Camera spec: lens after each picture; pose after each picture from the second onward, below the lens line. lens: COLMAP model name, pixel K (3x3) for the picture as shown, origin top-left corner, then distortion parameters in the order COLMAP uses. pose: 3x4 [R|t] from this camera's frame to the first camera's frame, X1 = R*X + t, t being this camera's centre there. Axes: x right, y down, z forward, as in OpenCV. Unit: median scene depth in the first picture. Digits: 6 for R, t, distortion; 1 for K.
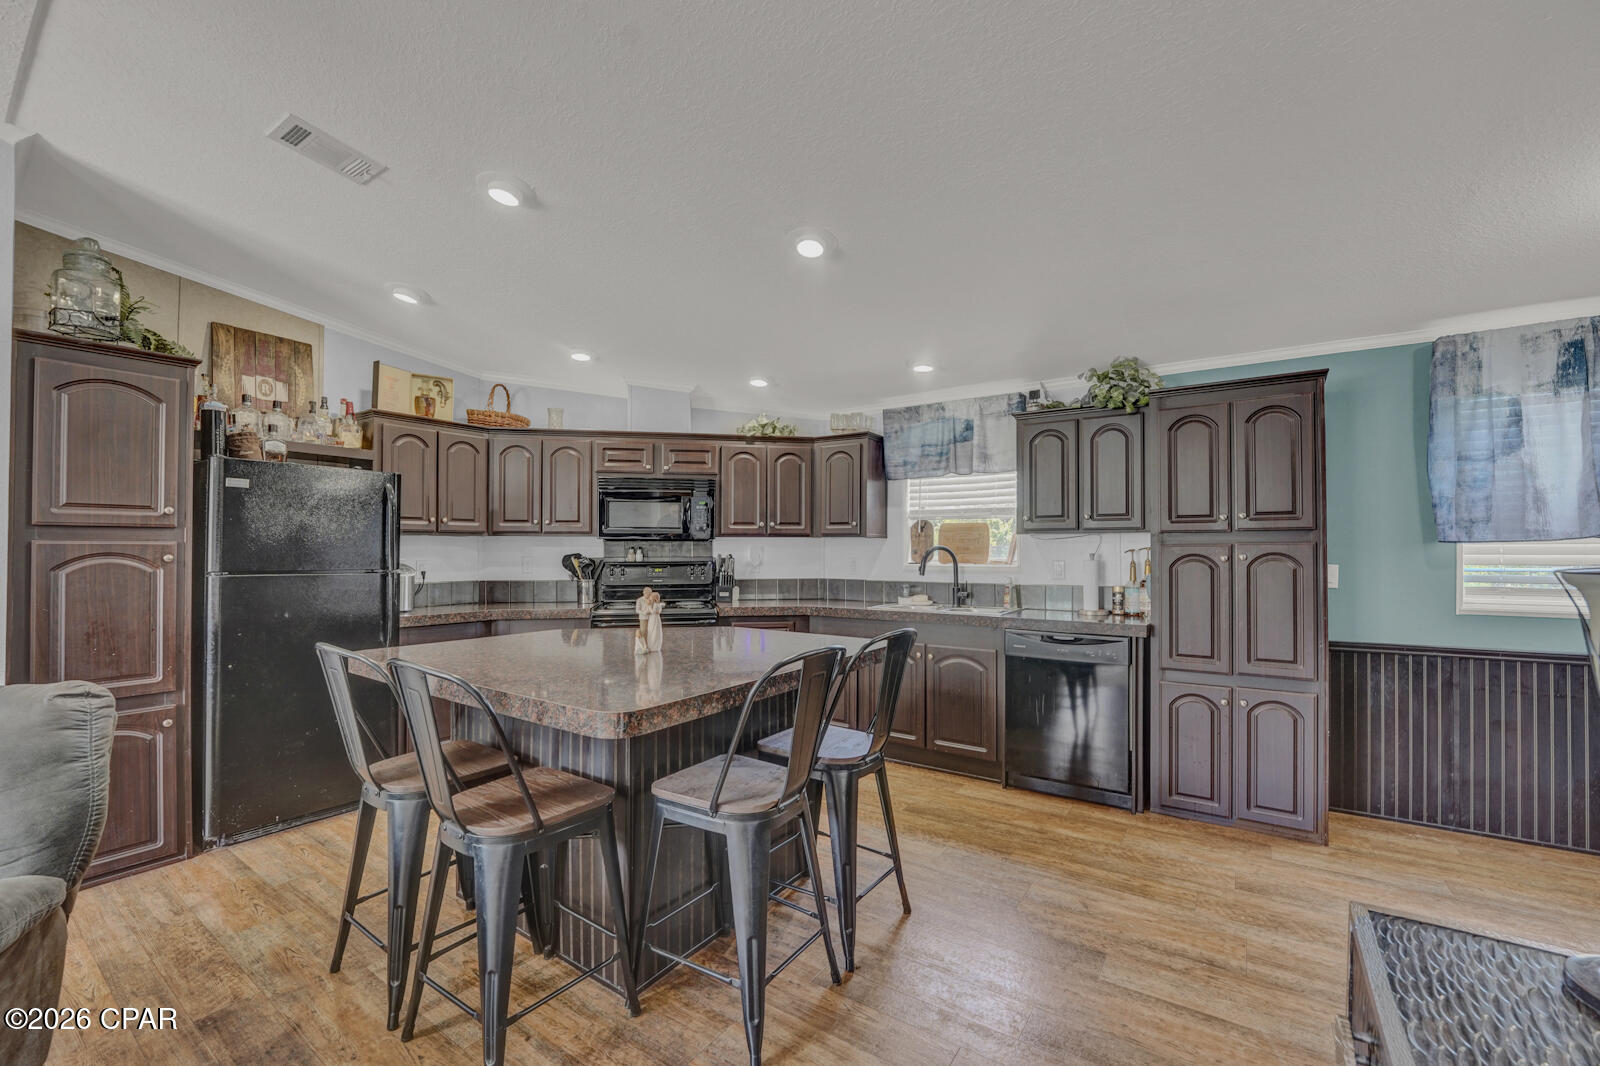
lens RADIAL K [[659.0, 0, 778.7], [0, 659.0, 549.1], [0, 0, 1]] dist [-0.026424, 0.000716]
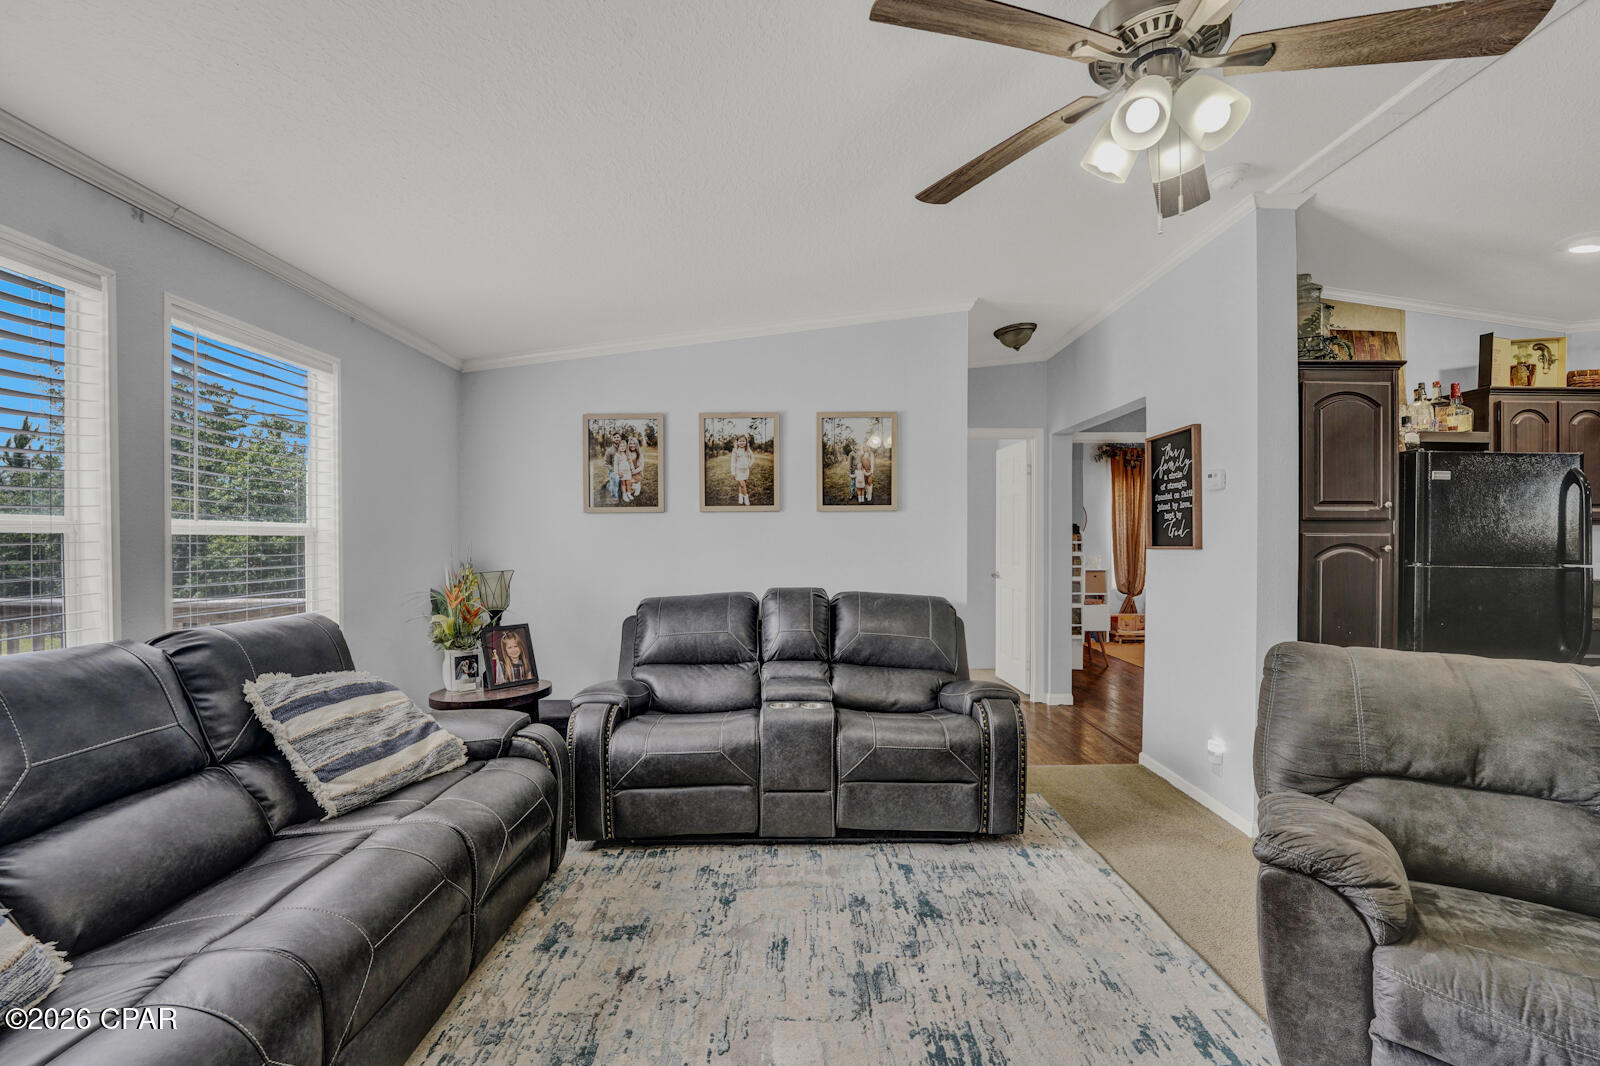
lens RADIAL K [[659.0, 0, 793.5], [0, 659.0, 543.2], [0, 0, 1]] dist [-0.026424, 0.000716]
pose [[0.577821, 0.005498, -0.816145, -0.409464], [0.001071, 0.999971, 0.007495, -0.002748], [0.816163, -0.005204, 0.577798, -0.283679]]
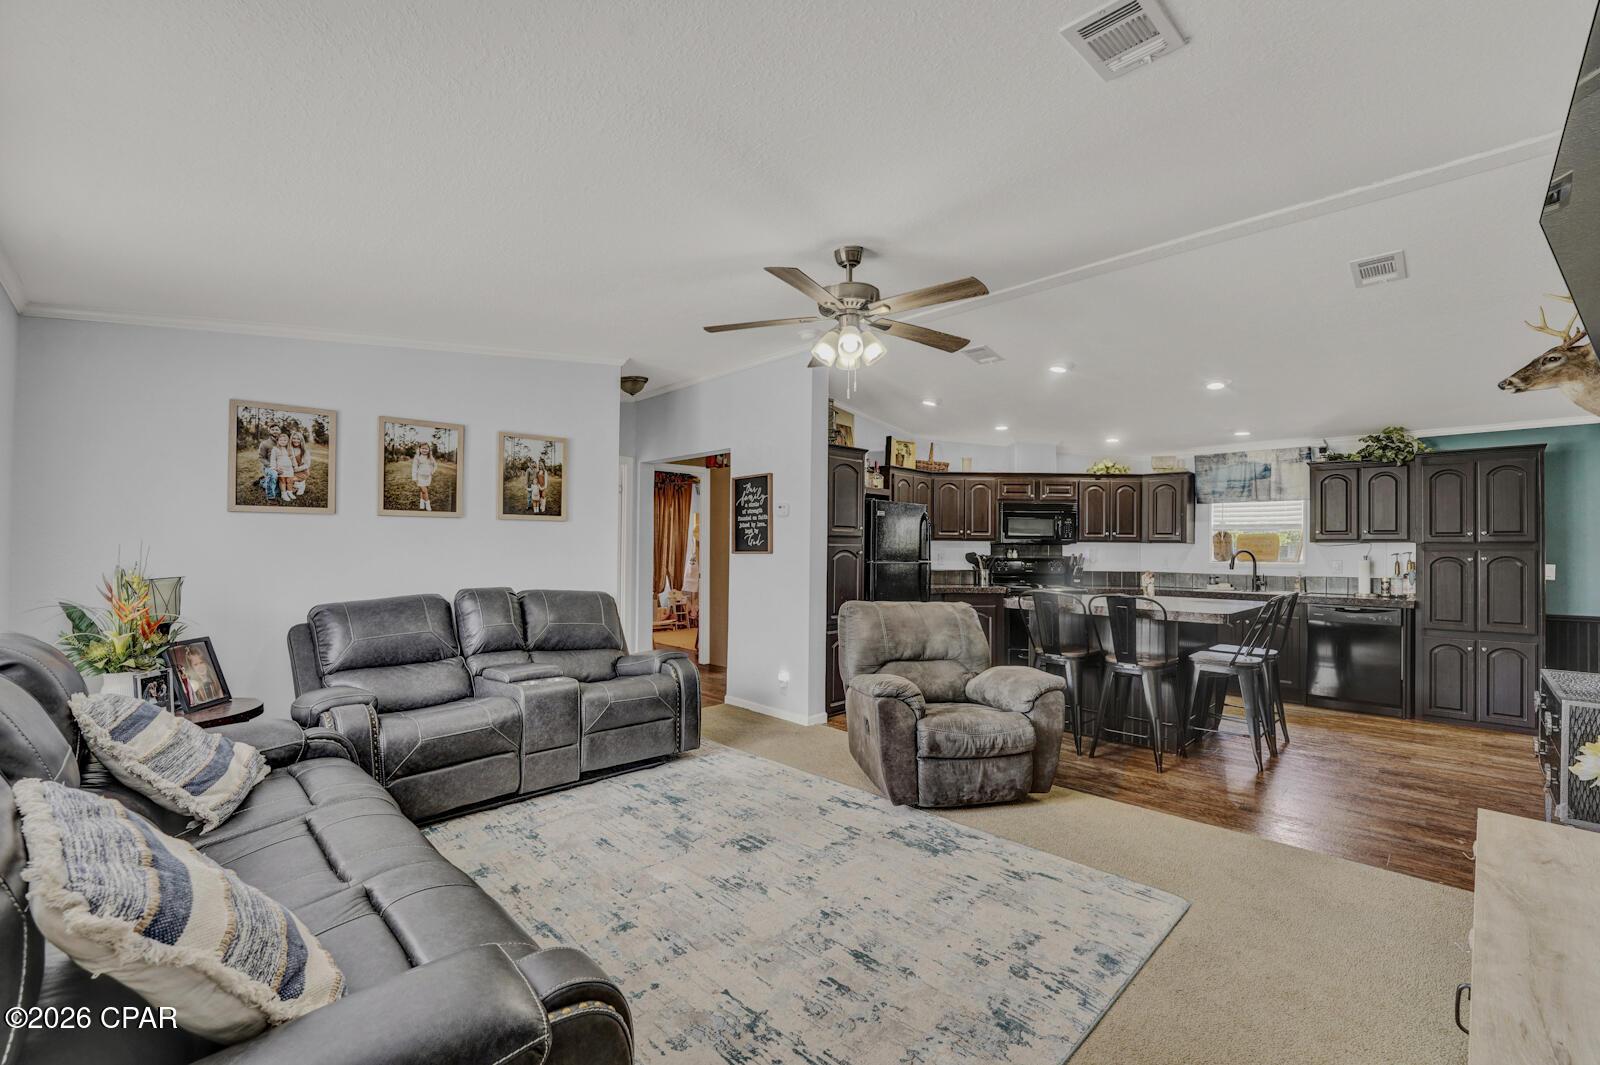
lens RADIAL K [[663.3, 0, 790.8], [0, 663.3, 544.4], [0, 0, 1]] dist [-0.024908, 0.000958]
pose [[0.983646, 0.007855, -0.179943, -0.508211], [-0.008925, 0.999947, -0.005140, 0.000259], [0.179893, 0.006662, 0.983664, -0.651101]]
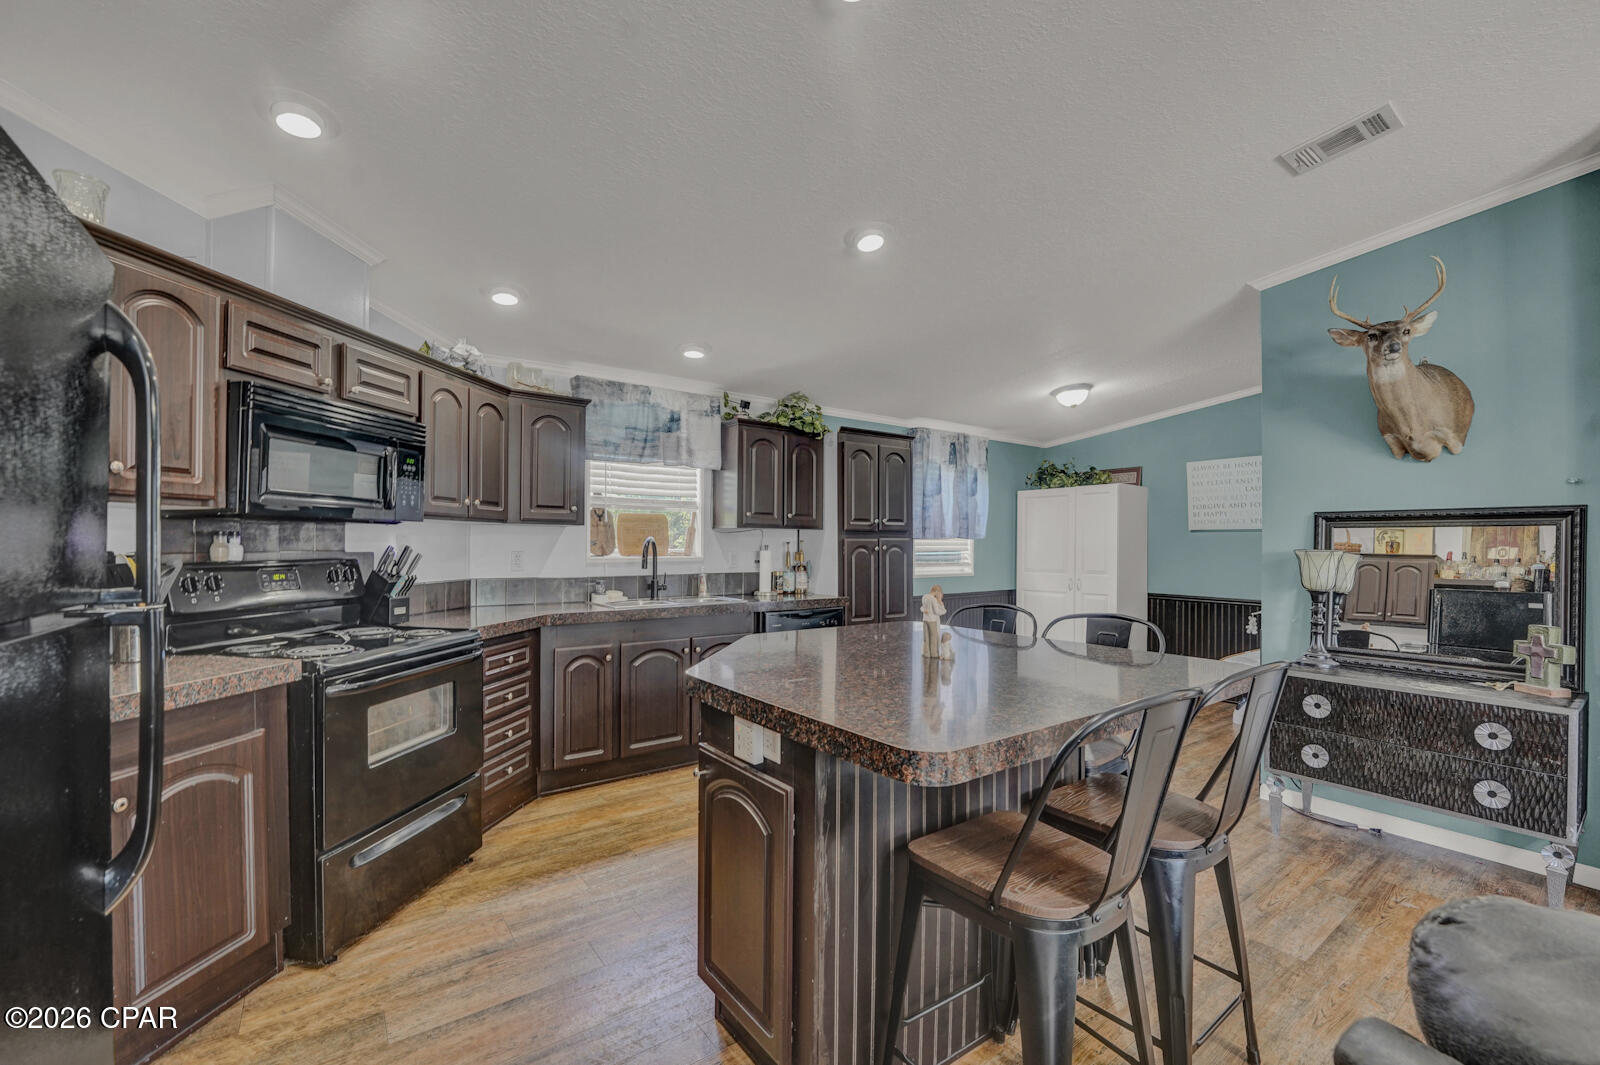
lens RADIAL K [[663.3, 0, 806.0], [0, 663.3, 533.6], [0, 0, 1]] dist [-0.024908, 0.000958]
pose [[0.312717, 0.015847, 0.949714, -0.620044], [-0.005284, 0.999874, -0.014944, 0.003843], [-0.949832, -0.000345, 0.312761, 0.506516]]
